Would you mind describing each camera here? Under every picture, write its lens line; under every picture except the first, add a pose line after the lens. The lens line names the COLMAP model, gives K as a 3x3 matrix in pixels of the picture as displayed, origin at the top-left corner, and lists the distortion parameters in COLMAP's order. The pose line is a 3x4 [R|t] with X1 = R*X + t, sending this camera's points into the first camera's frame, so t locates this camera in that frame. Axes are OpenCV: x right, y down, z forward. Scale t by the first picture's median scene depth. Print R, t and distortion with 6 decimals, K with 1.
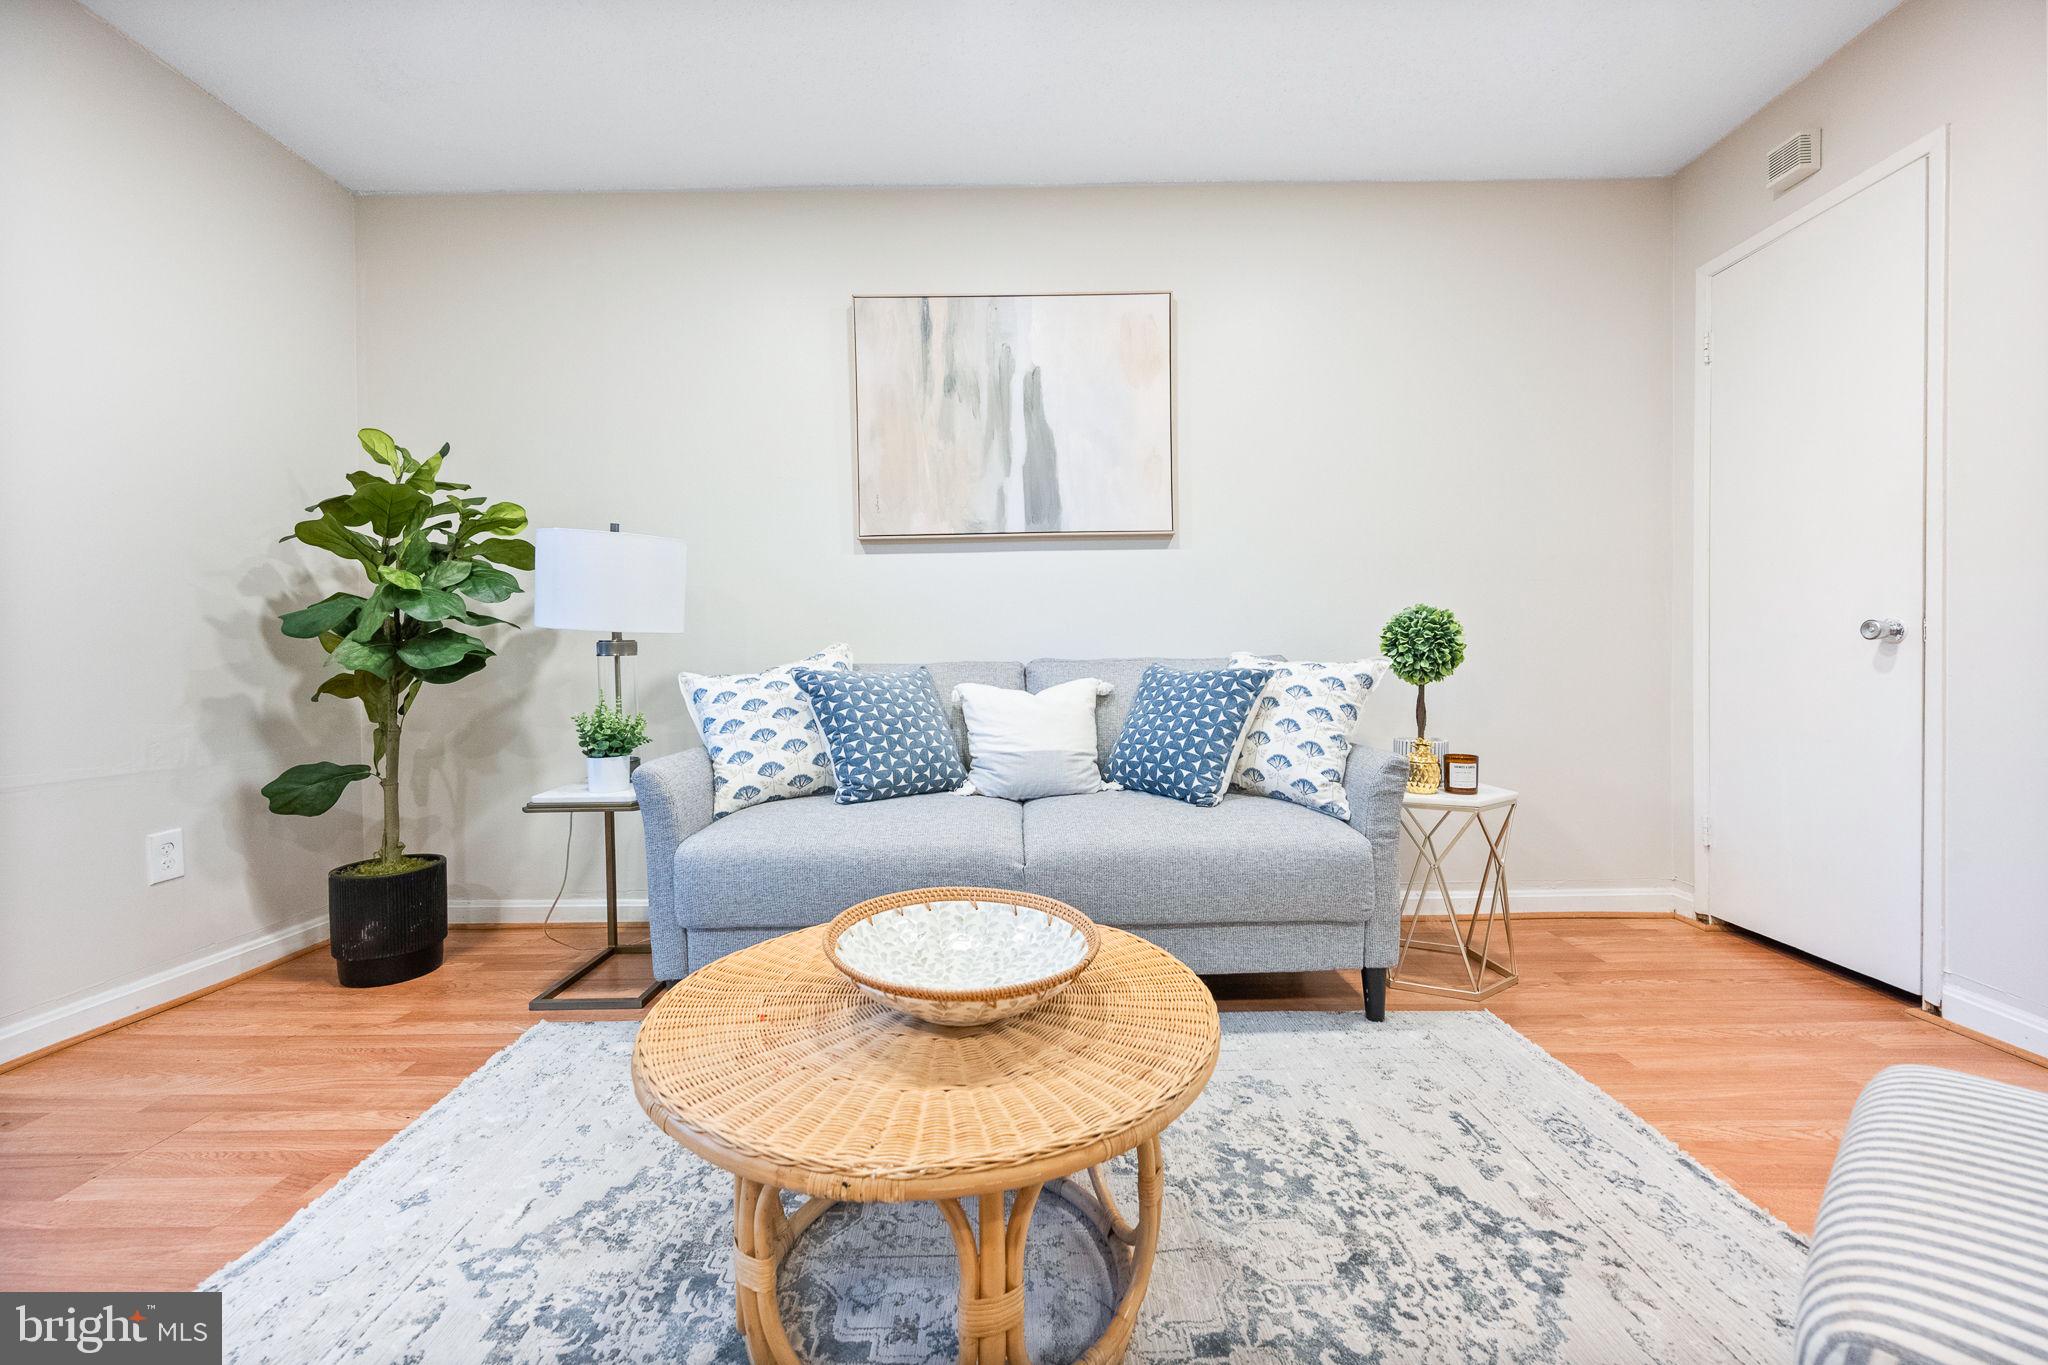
lens RADIAL K [[808.9, 0, 1030.0], [0, 808.9, 669.5], [0, 0, 1]] dist [0.000012, 0.000309]
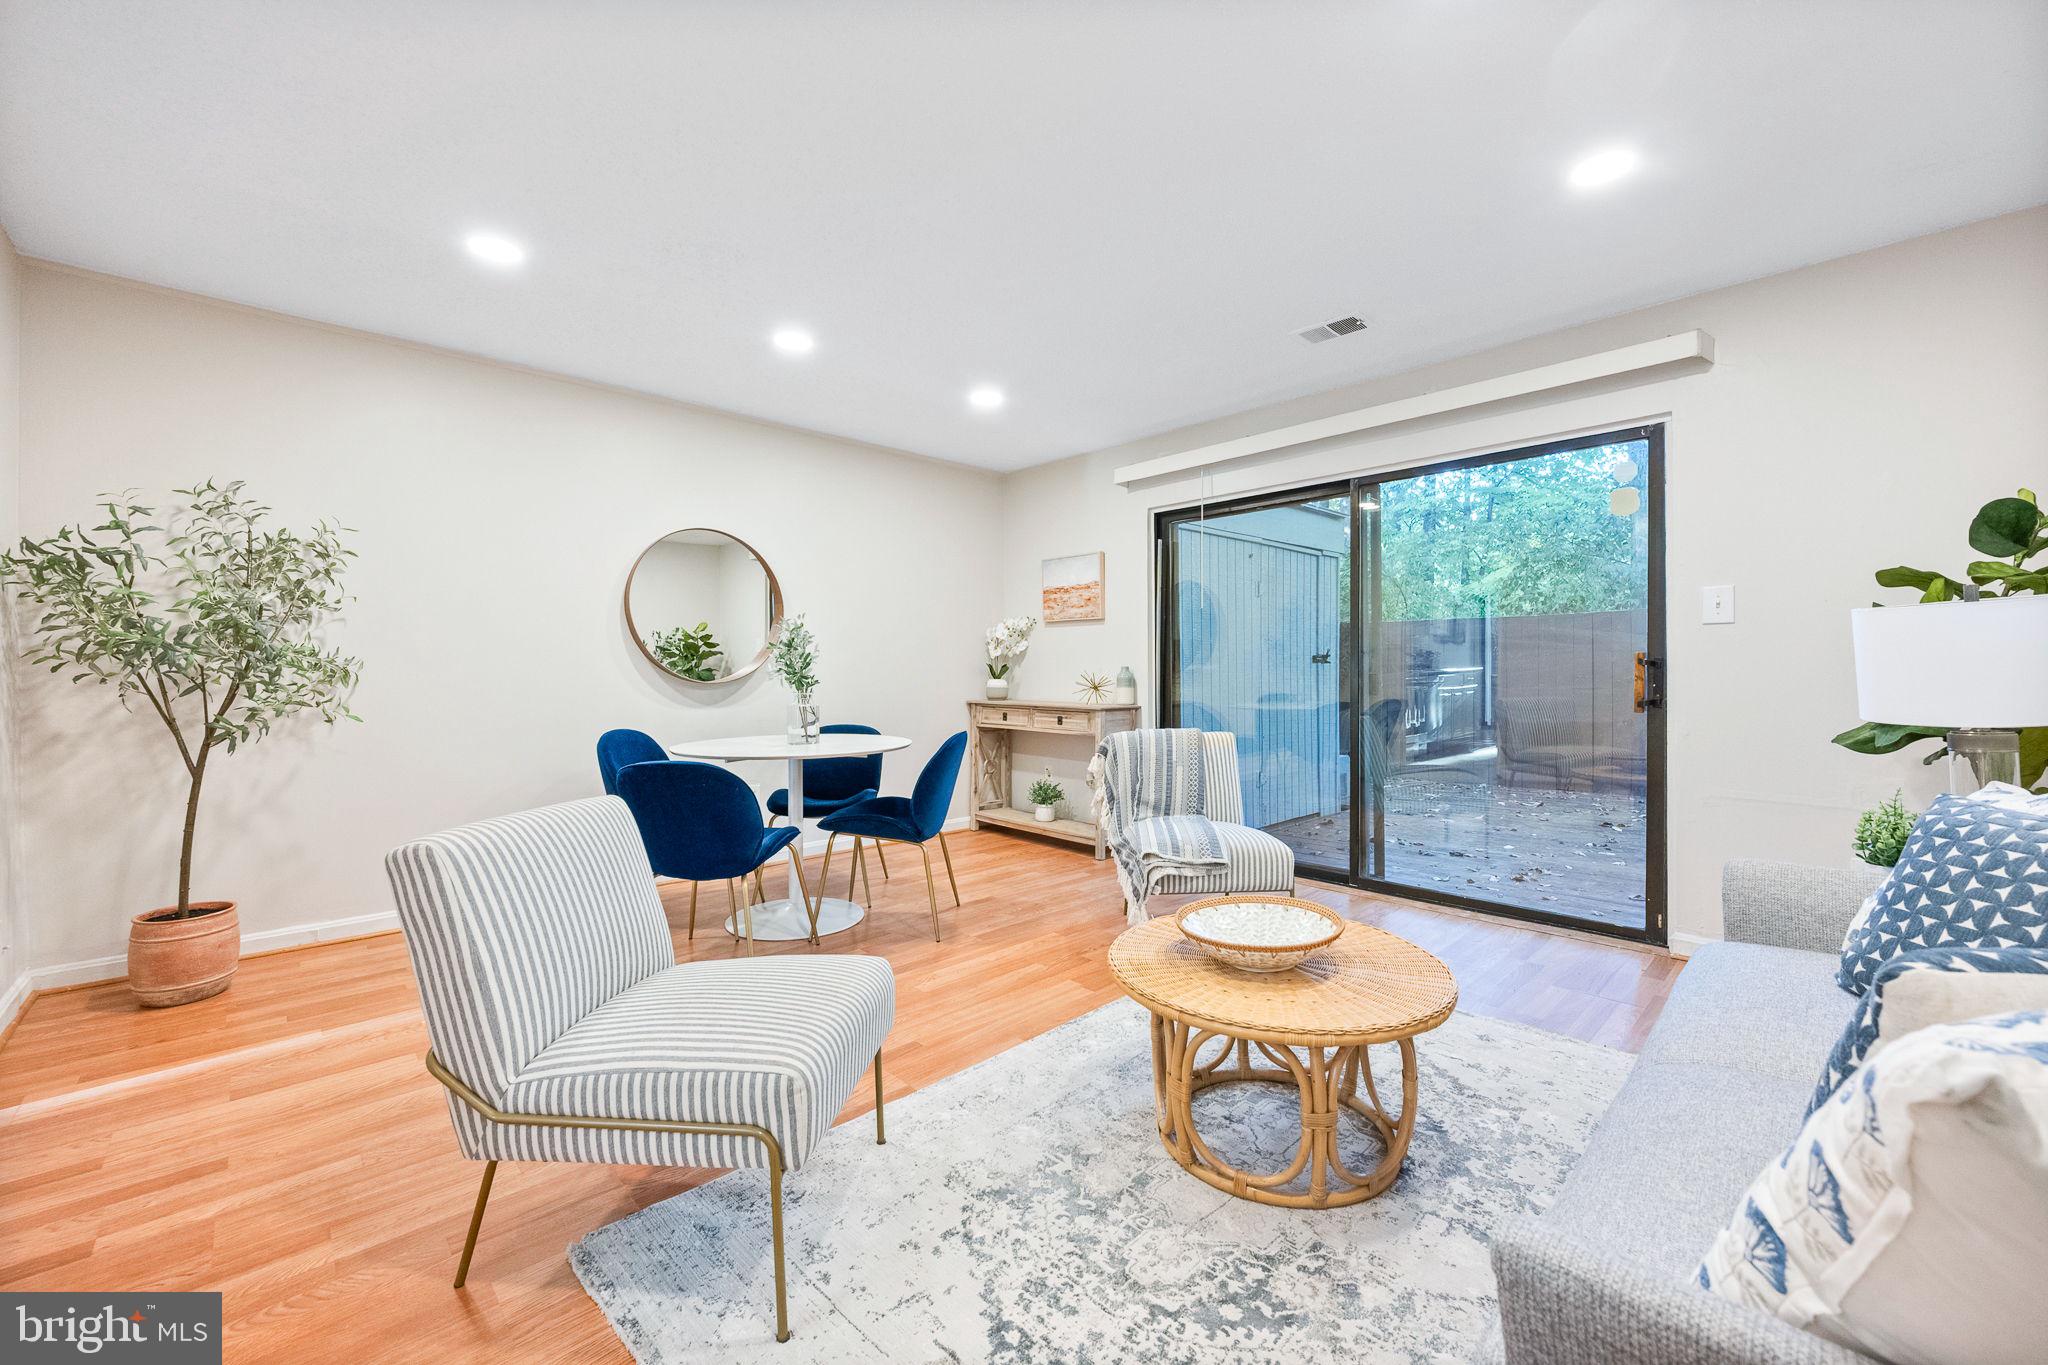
lens RADIAL K [[808.9, 0, 1030.0], [0, 808.9, 669.5], [0, 0, 1]] dist [0.000012, 0.000309]
pose [[-0.721178, 0.011352, -0.692657, 0.715047], [0.001691, 0.999892, 0.014627, -0.110382], [0.692748, 0.009378, -0.721119, 0.947284]]
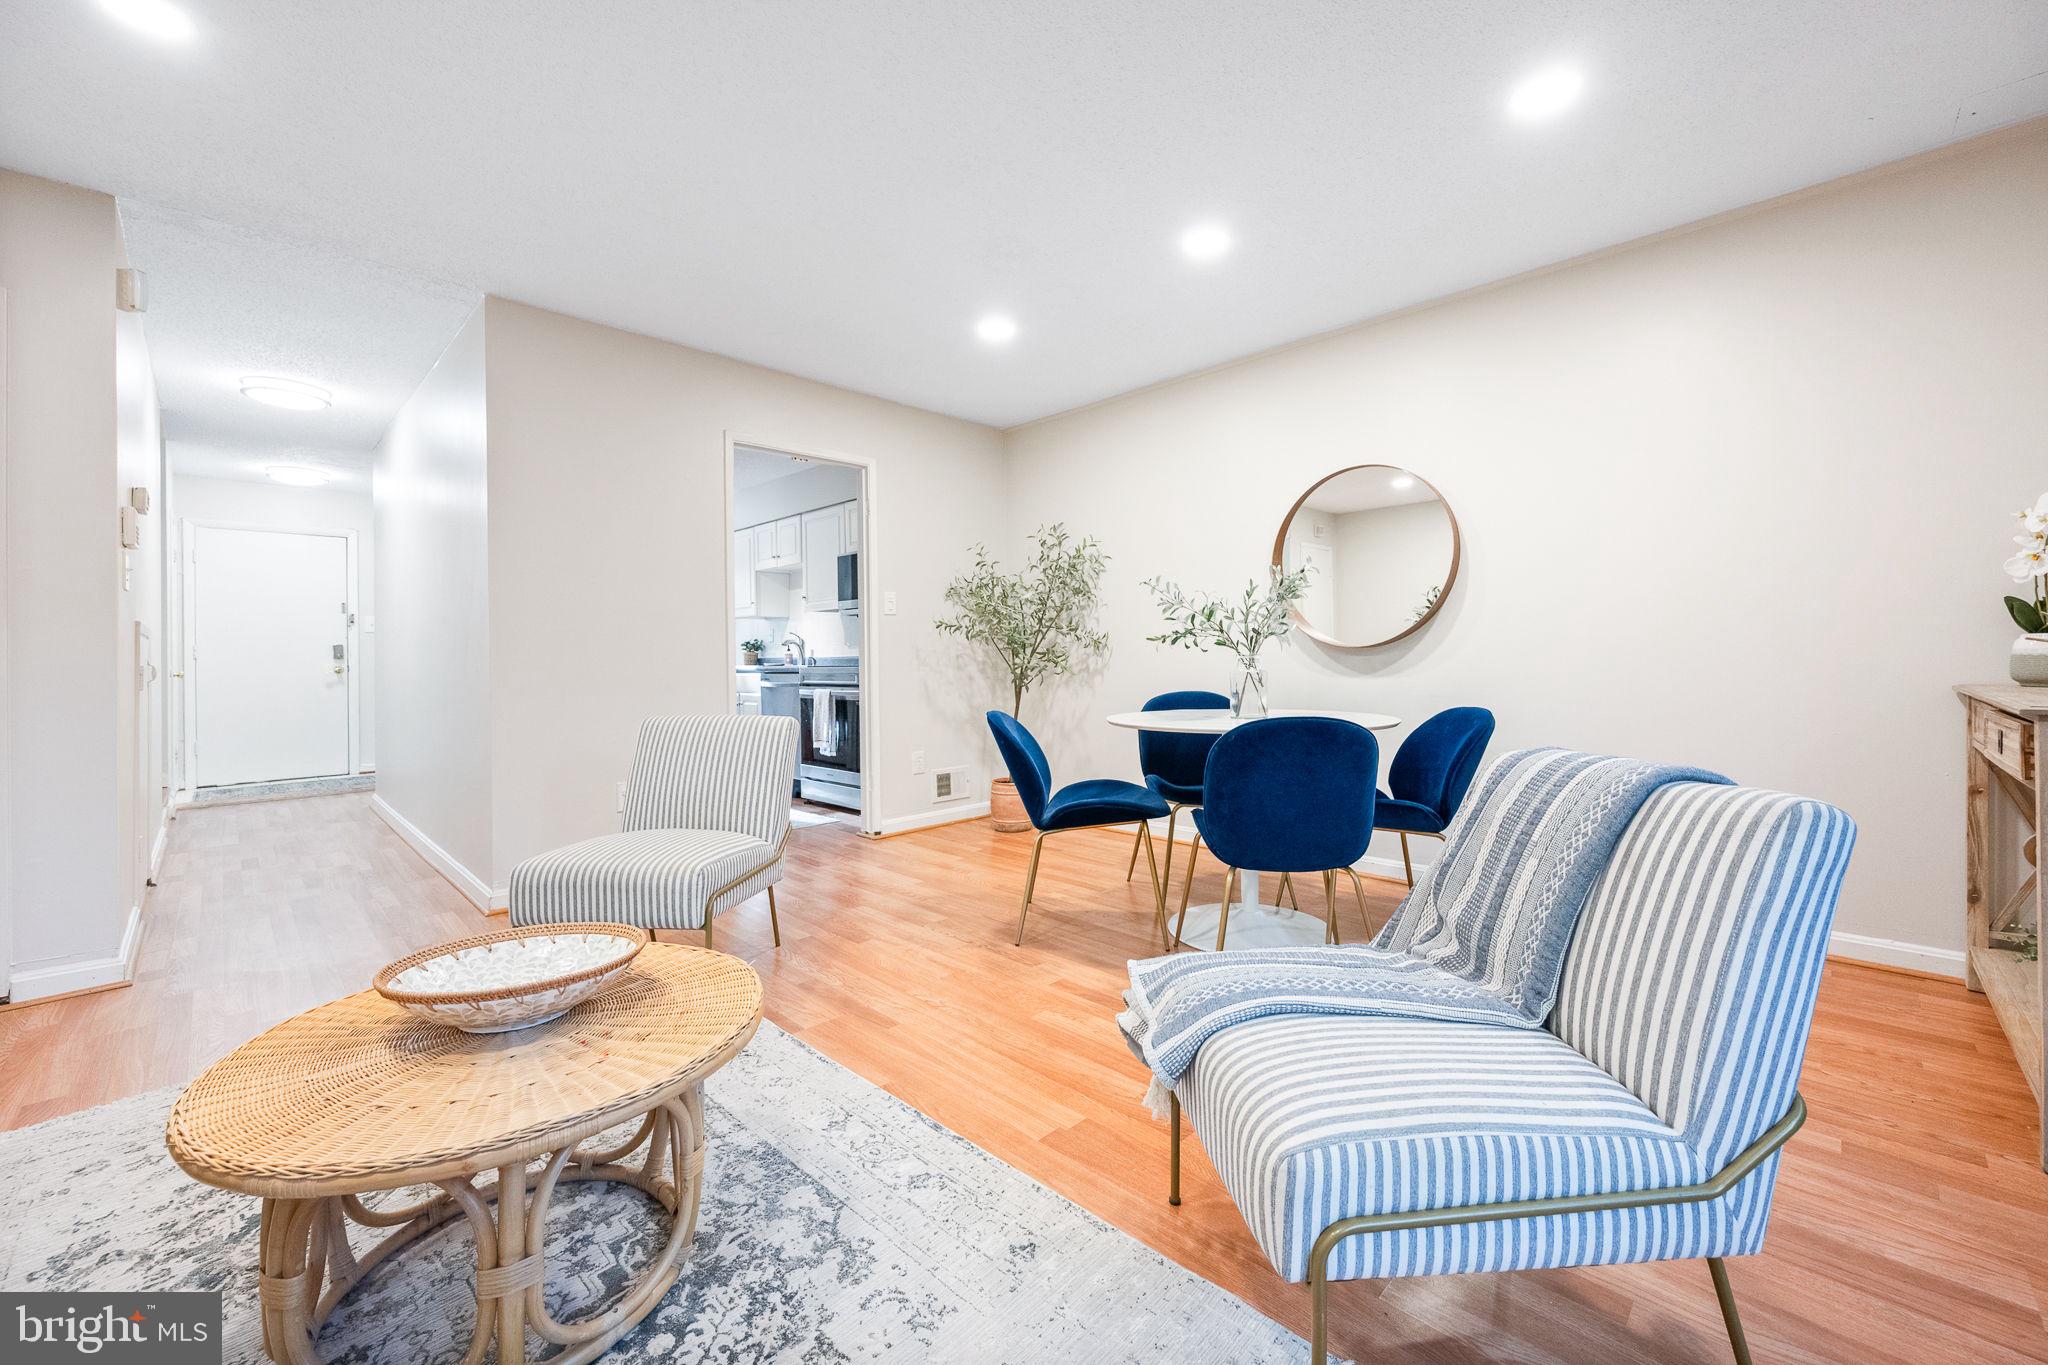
lens RADIAL K [[811.3, 0, 1029.1], [0, 811.3, 654.5], [0, 0, 1]] dist [0.000211, 0.000077]
pose [[-0.714381, 0.021723, 0.699420, -0.739067], [0.026095, 0.999650, -0.004394, -0.047656], [-0.699271, 0.015112, -0.714697, 0.666647]]
